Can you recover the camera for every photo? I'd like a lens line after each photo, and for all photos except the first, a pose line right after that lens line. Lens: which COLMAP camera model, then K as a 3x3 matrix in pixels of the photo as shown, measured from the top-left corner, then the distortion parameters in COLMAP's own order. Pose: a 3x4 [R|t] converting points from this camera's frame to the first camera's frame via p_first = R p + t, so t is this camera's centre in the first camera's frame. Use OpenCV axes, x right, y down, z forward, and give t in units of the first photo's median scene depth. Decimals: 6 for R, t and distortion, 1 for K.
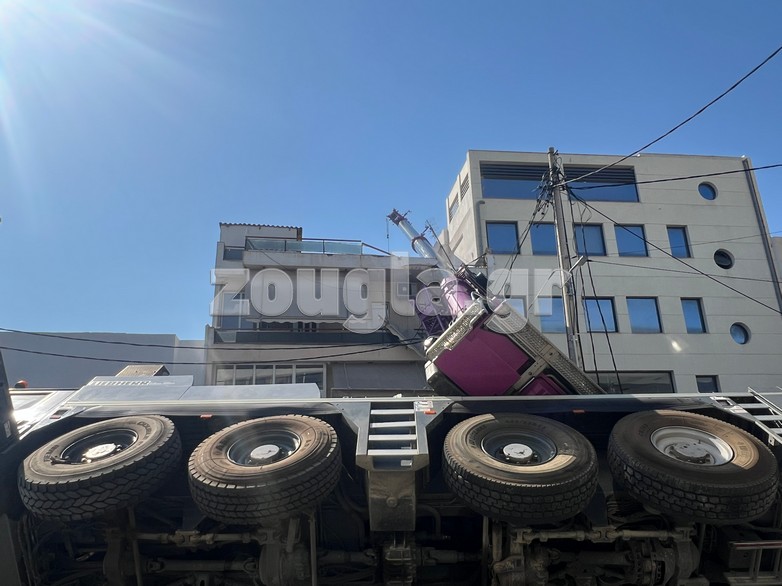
lens RADIAL K [[592.4, 0, 392.9], [0, 592.4, 289.7], [0, 0, 1]] dist [0.045398, -0.035646]
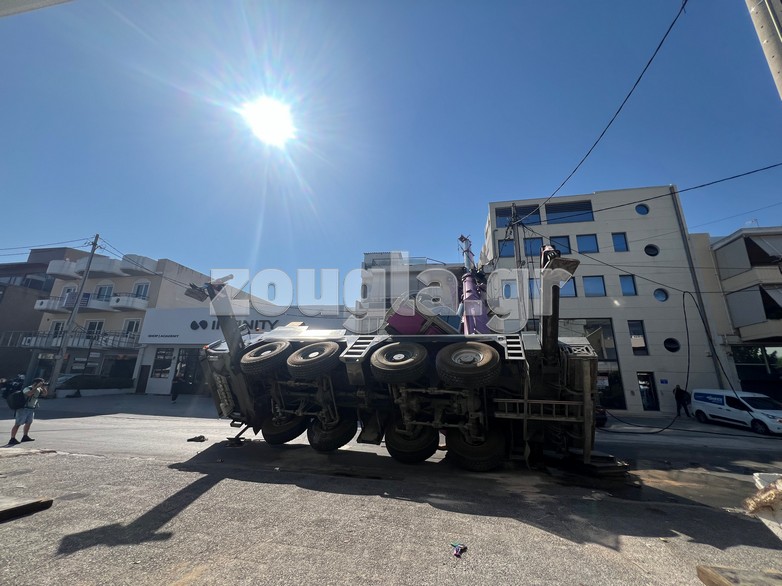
lens RADIAL K [[308.5, 0, 393.8], [0, 308.5, 294.4], [0, 0, 1]] dist [0.023841, -0.000106]
pose [[0.951706, -0.032209, -0.305317, 0.136740], [0.051923, 0.997042, 0.056667, -0.016253], [0.302589, -0.069783, 0.950563, -0.054460]]
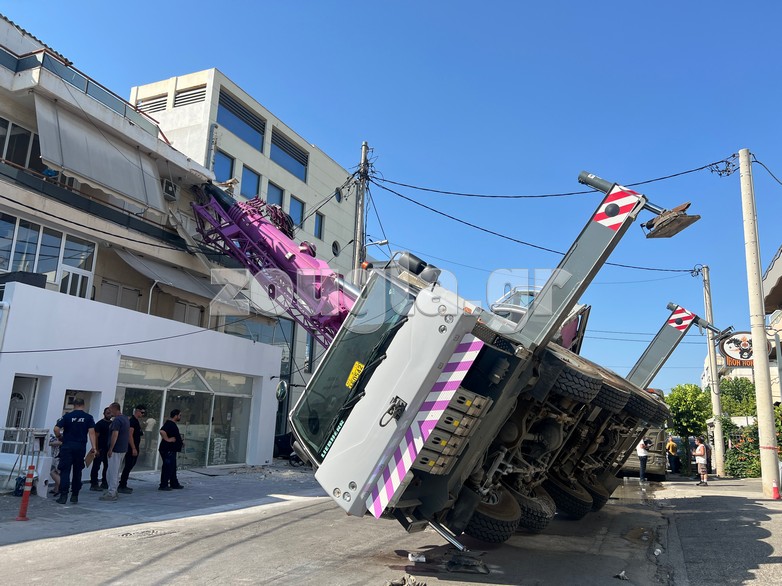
lens RADIAL K [[592.4, 0, 394.0], [0, 592.4, 295.5], [0, 0, 1]] dist [0.045398, -0.035646]
pose [[0.513783, 0.227484, 0.827211, -0.474743], [-0.321748, 0.944921, -0.060016, 0.089623], [-0.795302, -0.235319, 0.558677, 0.127168]]
